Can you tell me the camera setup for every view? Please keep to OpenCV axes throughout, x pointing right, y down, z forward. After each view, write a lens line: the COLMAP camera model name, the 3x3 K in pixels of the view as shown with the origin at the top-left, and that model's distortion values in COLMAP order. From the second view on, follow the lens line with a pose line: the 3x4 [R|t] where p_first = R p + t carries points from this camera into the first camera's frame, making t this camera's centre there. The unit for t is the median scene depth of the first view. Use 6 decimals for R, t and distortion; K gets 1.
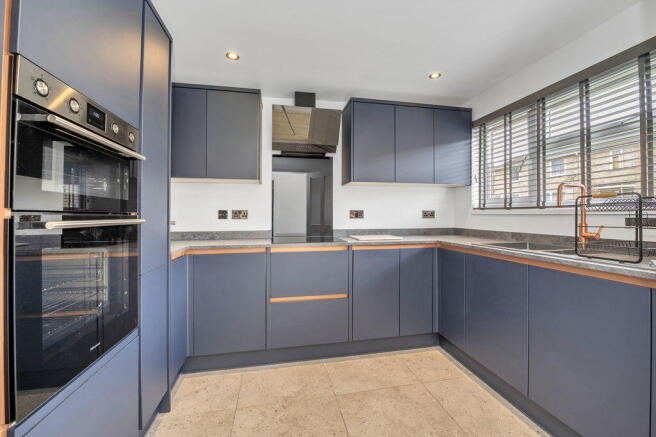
lens RADIAL K [[265.2, 0, 328.9], [0, 265.2, 214.1], [0, 0, 1]] dist [-0.015633, -0.000552]
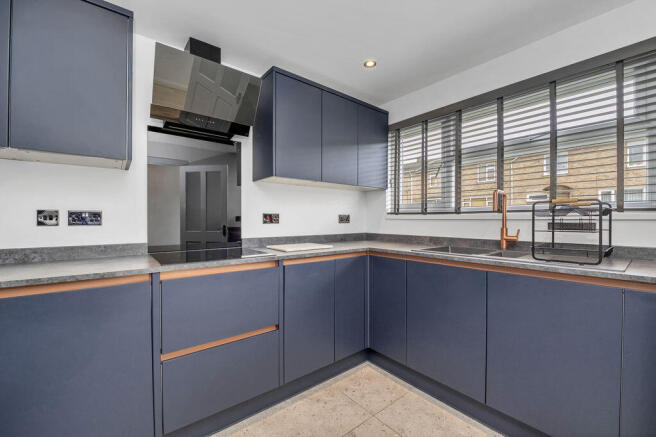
lens RADIAL K [[265.2, 0, 326.8], [0, 265.2, 224.0], [0, 0, 1]] dist [-0.015633, -0.000552]
pose [[0.888070, -0.004600, 0.459685, -0.137860], [-0.004072, 0.999832, 0.017873, 0.002570], [-0.459690, -0.017744, 0.887902, 0.254753]]
